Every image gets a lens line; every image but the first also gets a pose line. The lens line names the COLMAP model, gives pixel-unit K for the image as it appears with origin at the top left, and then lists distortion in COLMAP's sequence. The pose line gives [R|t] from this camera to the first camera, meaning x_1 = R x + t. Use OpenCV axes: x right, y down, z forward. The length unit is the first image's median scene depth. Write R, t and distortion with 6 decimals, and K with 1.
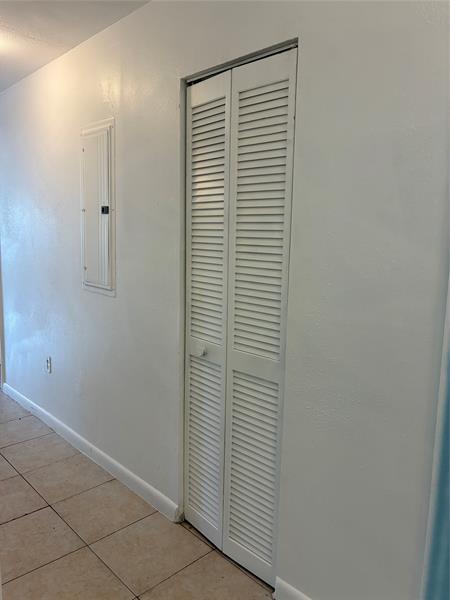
lens RADIAL K [[450.0, 0, 225.4], [0, 450.0, 299.6], [0, 0, 1]] dist [0.007547, -0.040499]
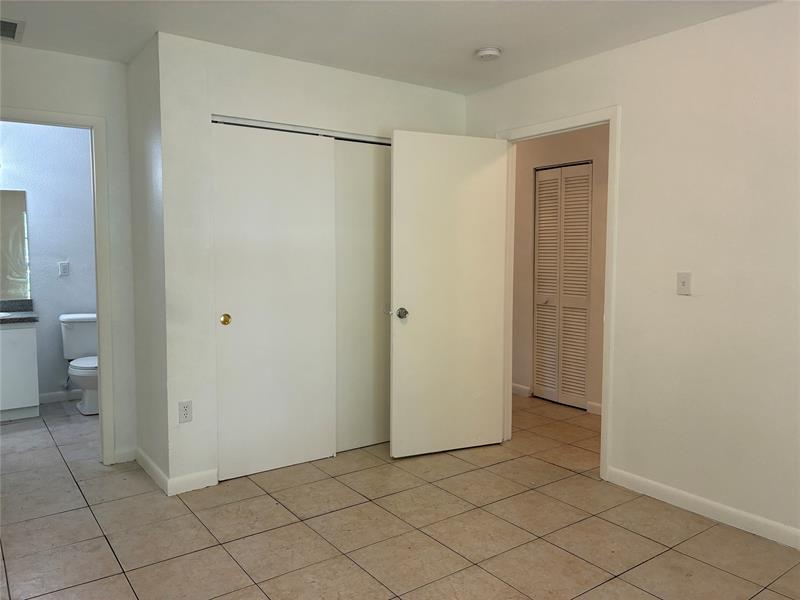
lens RADIAL K [[600.1, 0, 399.3], [0, 600.1, 300.0], [0, 0, 1]] dist [0.007547, -0.040499]
pose [[0.990059, -0.016041, -0.139737, -0.342837], [0.007769, 0.998195, -0.059544, 0.284680], [0.140440, 0.057866, 0.988397, -1.835379]]
